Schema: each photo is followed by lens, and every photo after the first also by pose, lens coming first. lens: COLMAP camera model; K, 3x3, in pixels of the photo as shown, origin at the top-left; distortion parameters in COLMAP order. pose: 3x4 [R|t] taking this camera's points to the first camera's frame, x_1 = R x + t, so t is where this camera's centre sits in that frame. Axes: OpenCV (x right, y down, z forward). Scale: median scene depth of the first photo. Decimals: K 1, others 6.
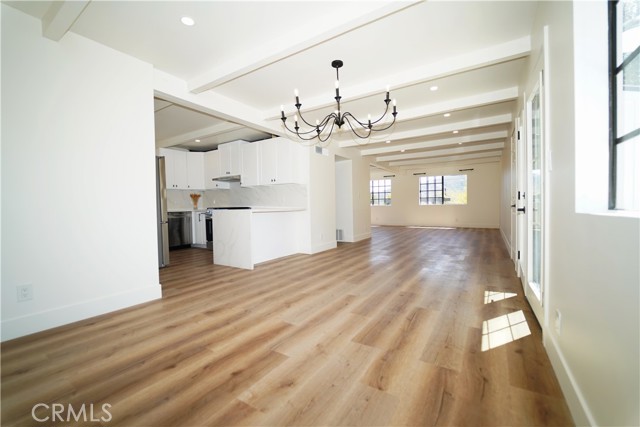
lens RADIAL K [[264.8, 0, 322.4], [0, 264.8, 211.1], [0, 0, 1]] dist [-0.011349, 0.000329]
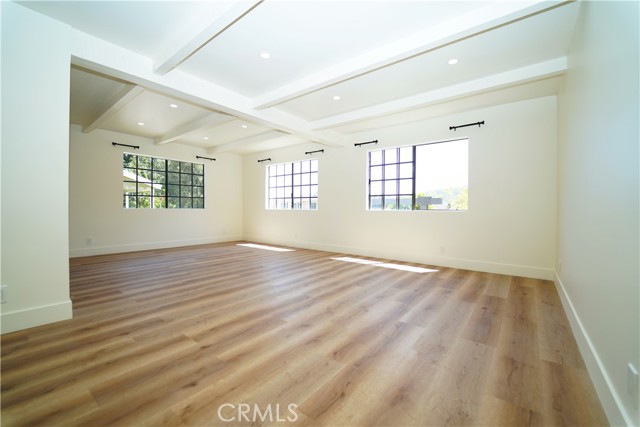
lens RADIAL K [[262.7, 0, 321.0], [0, 262.7, 214.0], [0, 0, 1]] dist [-0.029739, 0.003553]
pose [[0.994240, 0.029796, -0.102951, 0.201597], [-0.029636, 0.999556, 0.003085, -0.009715], [0.102997, -0.000016, 0.994682, 0.320572]]
